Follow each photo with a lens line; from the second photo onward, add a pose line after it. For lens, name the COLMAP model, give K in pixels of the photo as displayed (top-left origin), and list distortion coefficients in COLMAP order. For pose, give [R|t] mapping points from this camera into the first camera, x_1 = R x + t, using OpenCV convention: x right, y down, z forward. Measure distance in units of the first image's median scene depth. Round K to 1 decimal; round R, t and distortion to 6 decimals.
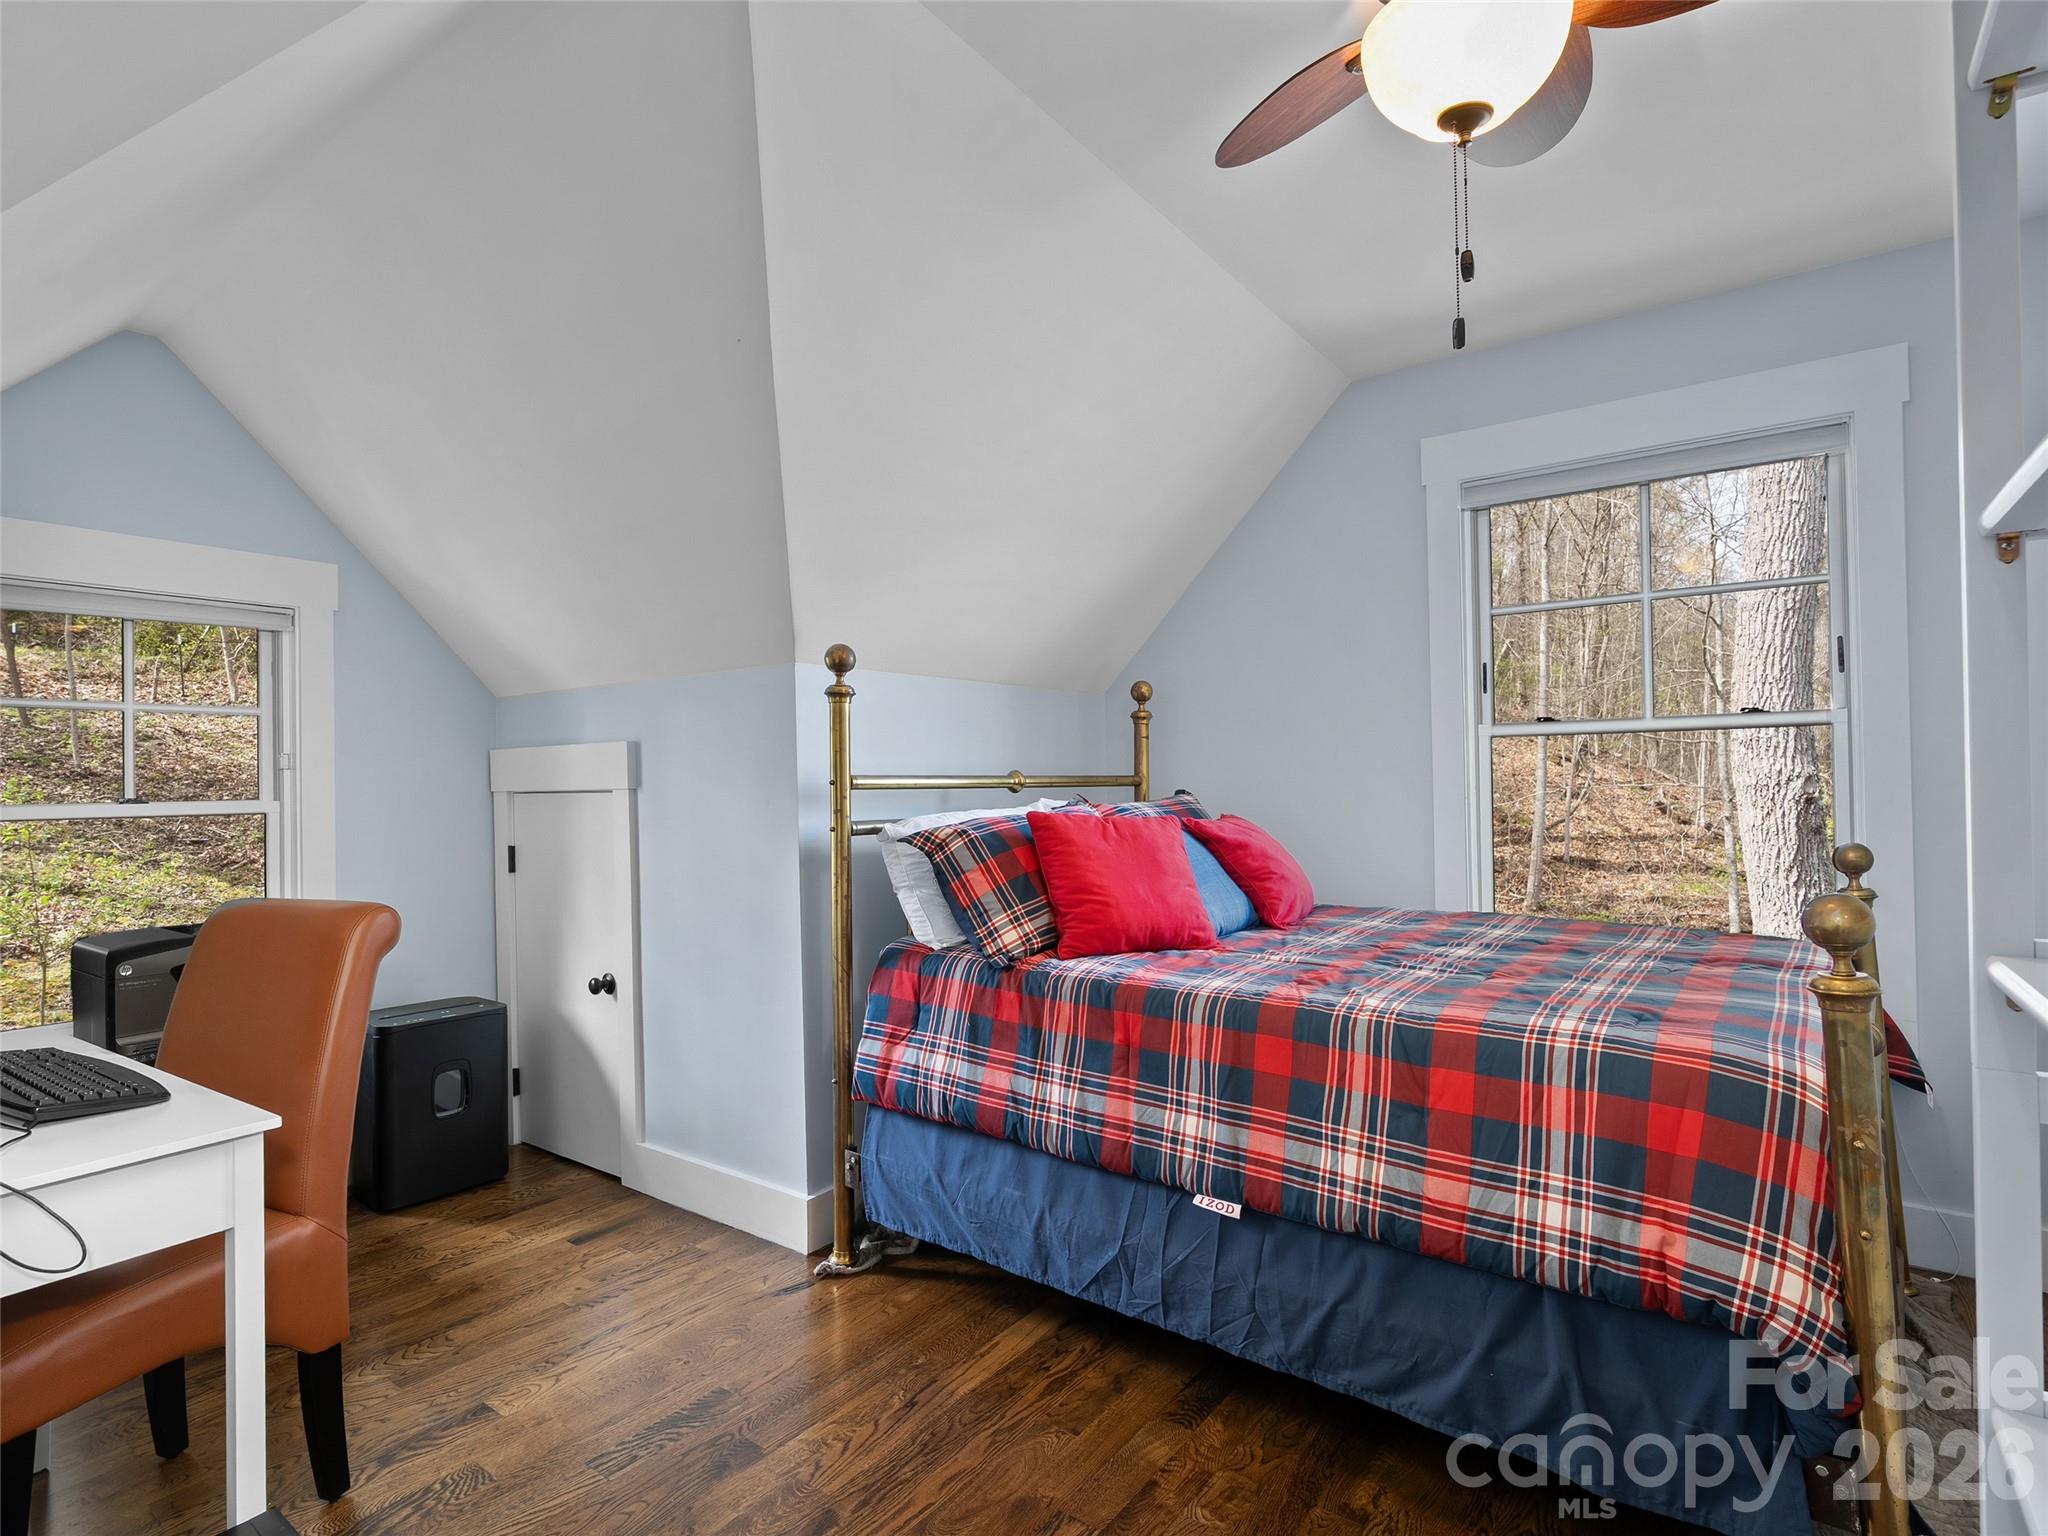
lens RADIAL K [[1041.2, 0, 1021.1], [0, 1041.2, 771.0], [0, 0, 1]] dist [-0.007544, 0.001710]
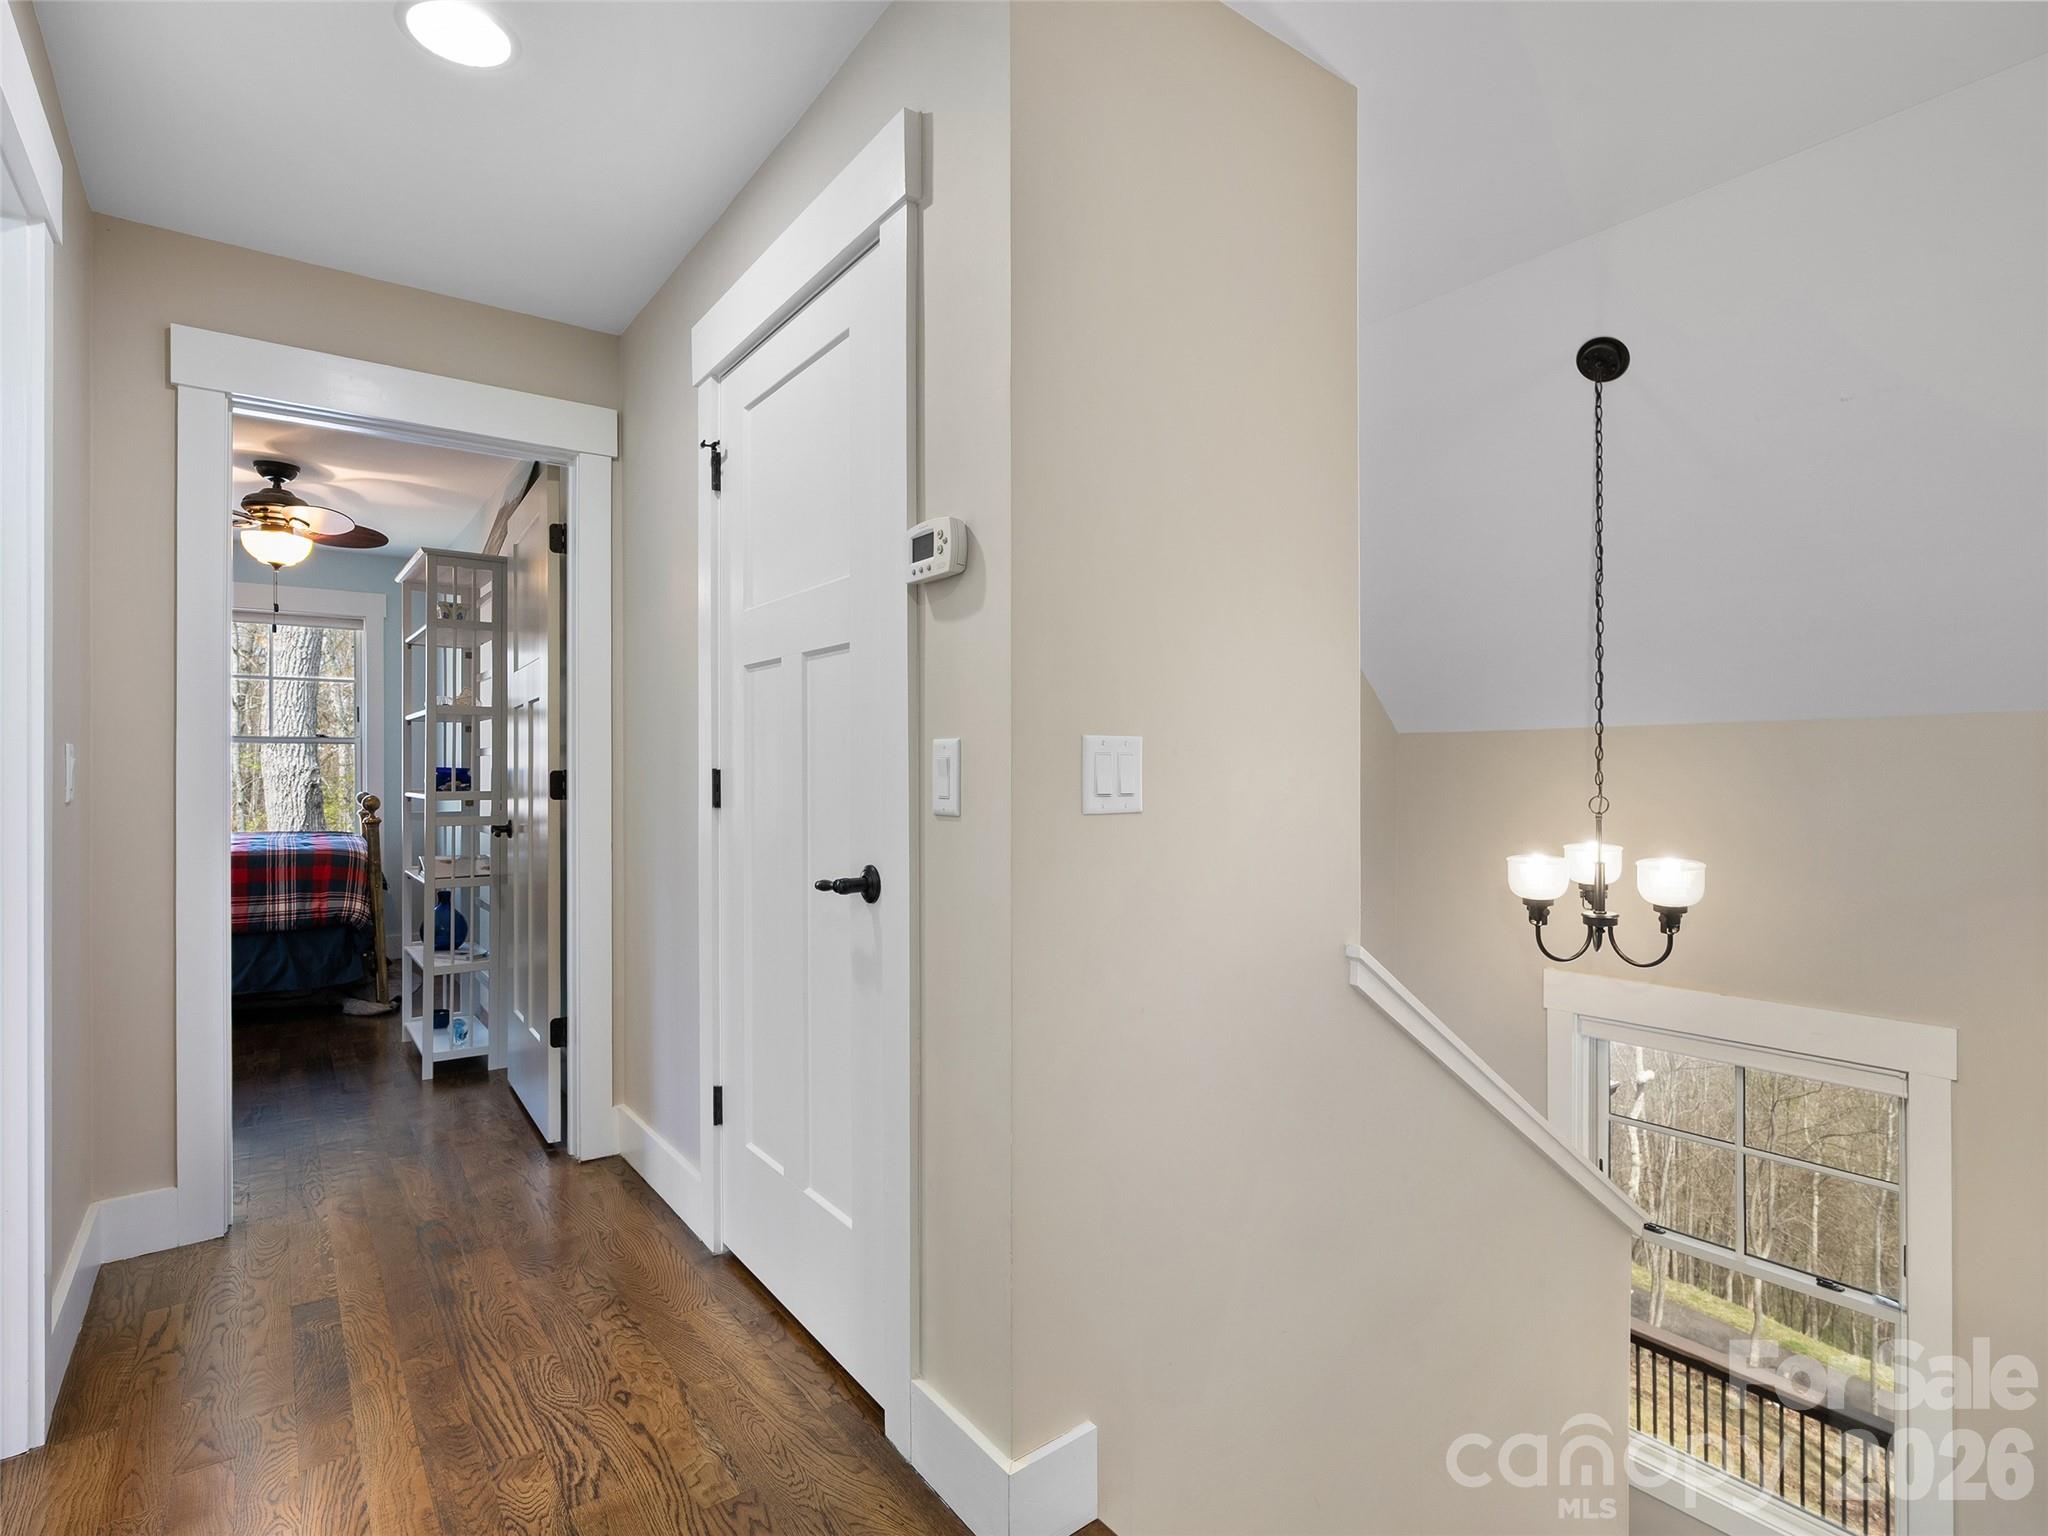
lens RADIAL K [[1041.2, 0, 1023.5], [0, 1041.2, 767.1], [0, 0, 1]] dist [-0.007544, 0.001710]
pose [[0.288746, 0.010809, 0.957345, -1.745973], [-0.006161, 0.999937, -0.009432, 0.038378], [-0.957386, -0.003175, 0.288795, -1.919915]]
